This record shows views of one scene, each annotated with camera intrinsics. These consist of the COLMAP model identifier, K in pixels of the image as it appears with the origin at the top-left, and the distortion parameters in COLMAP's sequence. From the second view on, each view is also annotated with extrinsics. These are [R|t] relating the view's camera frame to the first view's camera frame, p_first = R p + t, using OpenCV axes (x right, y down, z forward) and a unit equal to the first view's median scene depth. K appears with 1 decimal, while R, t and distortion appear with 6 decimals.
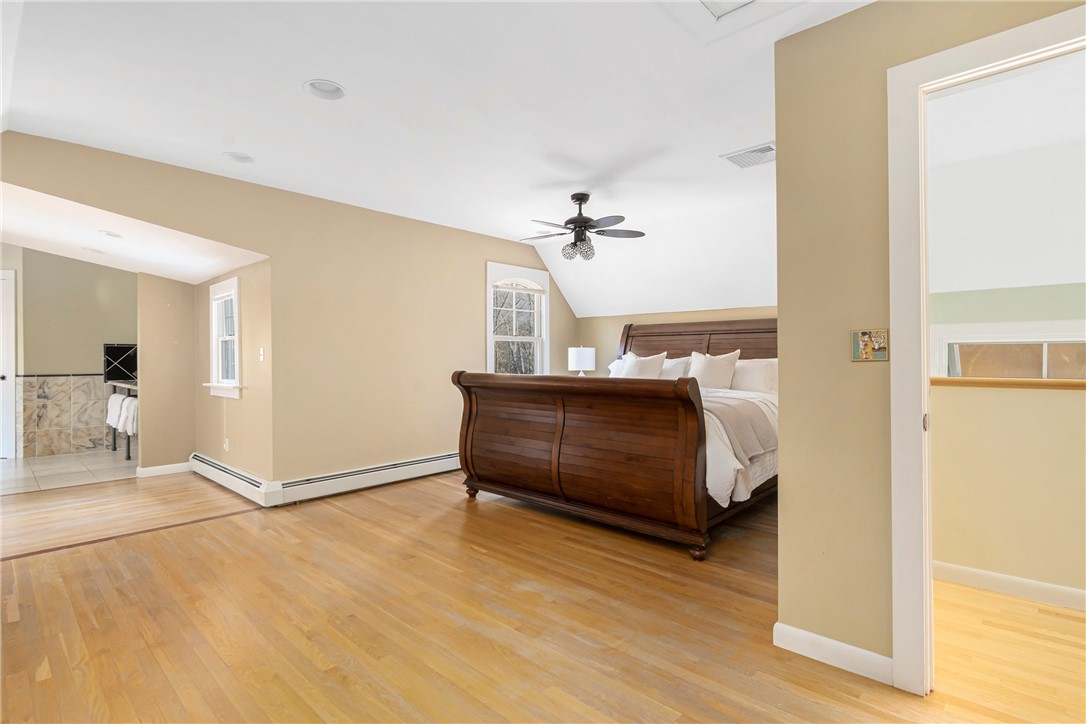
lens RADIAL K [[524.9, 0, 536.6], [0, 524.9, 352.4], [0, 0, 1]] dist [-0.002759, -0.000931]
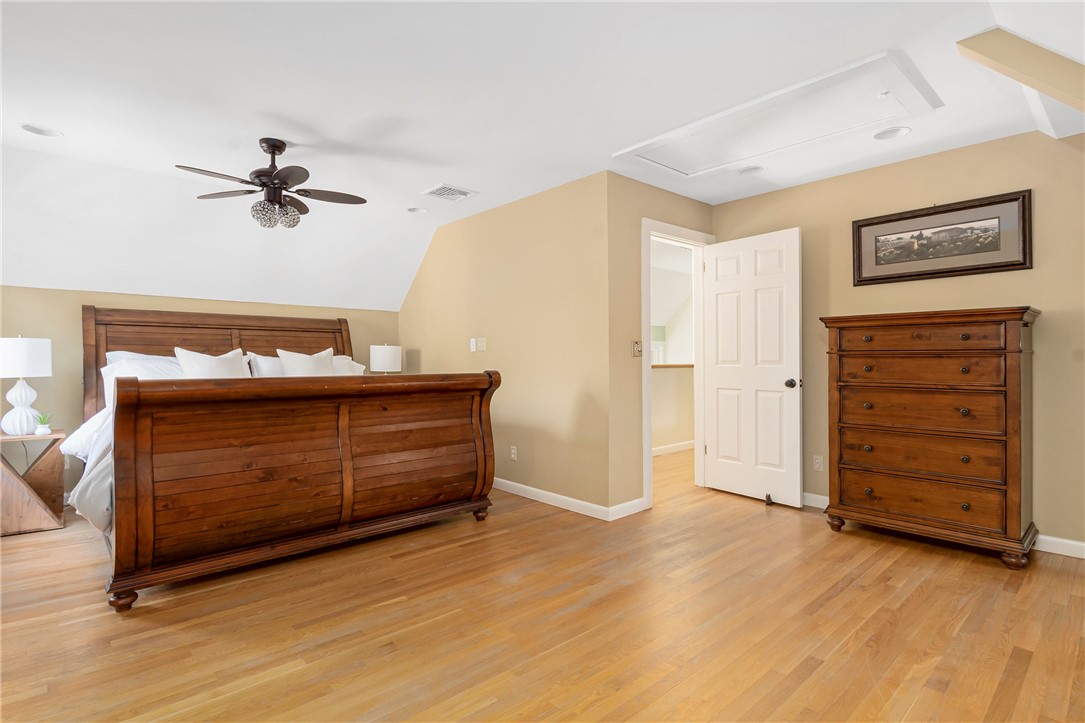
lens RADIAL K [[538.8, 0, 543.3], [0, 538.8, 357.5], [0, 0, 1]] dist [0.003180, 0.000014]
pose [[0.077683, 0.001999, 0.996976, -0.838453], [-0.009089, 0.999958, -0.001297, 0.013975], [-0.996937, -0.008961, 0.077698, 0.681183]]
